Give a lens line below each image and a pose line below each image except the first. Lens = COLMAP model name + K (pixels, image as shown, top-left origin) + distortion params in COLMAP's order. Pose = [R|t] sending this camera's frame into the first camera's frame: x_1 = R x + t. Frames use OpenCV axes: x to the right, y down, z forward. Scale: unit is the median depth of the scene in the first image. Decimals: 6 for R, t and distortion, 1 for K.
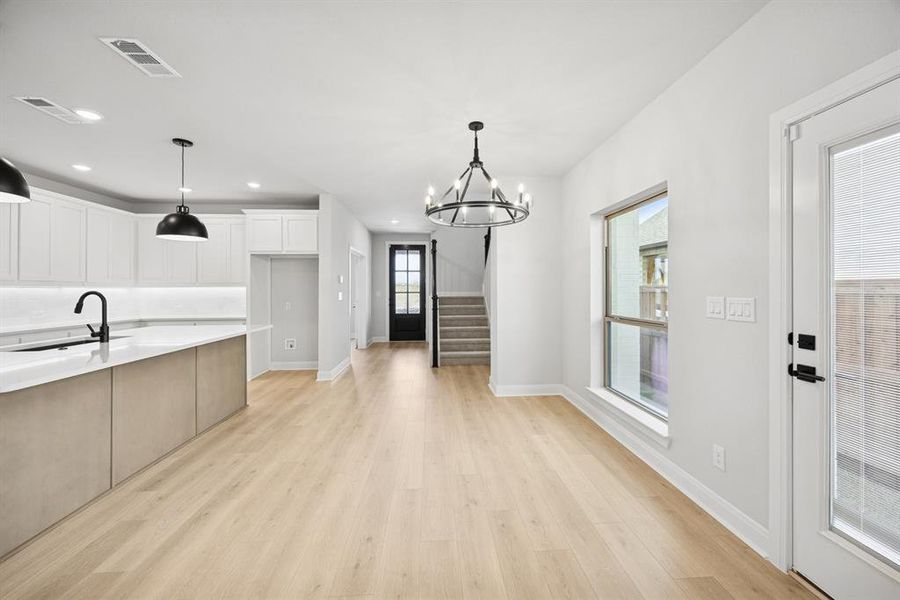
lens RADIAL K [[351.2, 0, 452.5], [0, 351.2, 295.0], [0, 0, 1]] dist [0.000487, 0.000045]
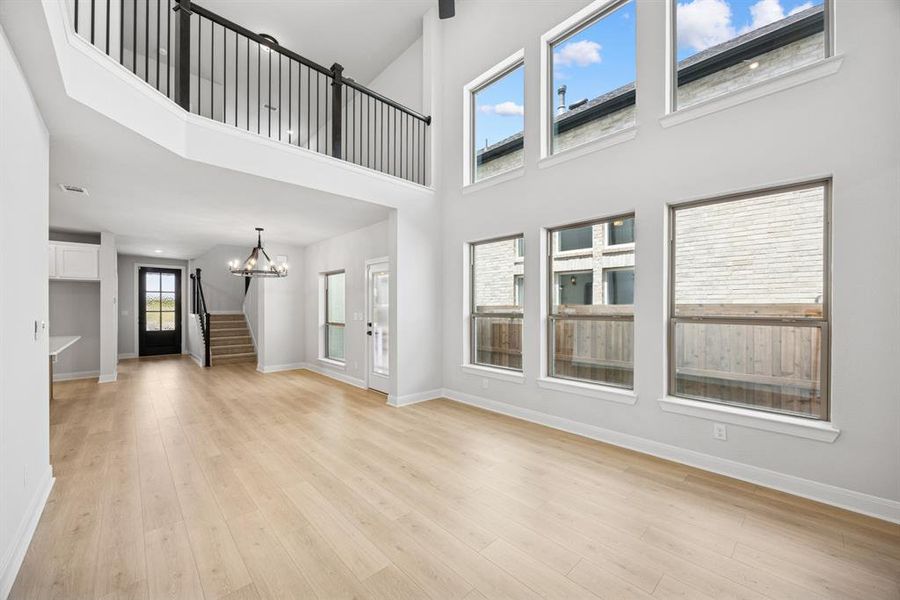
lens RADIAL K [[345.0, 0, 452.7], [0, 345.0, 305.4], [0, 0, 1]] dist [-0.002210, -0.000110]
pose [[0.767421, 0.007866, 0.641095, -0.199530], [0.006186, 0.999787, -0.019672, 0.001851], [-0.641113, 0.019063, 0.767209, -0.703350]]
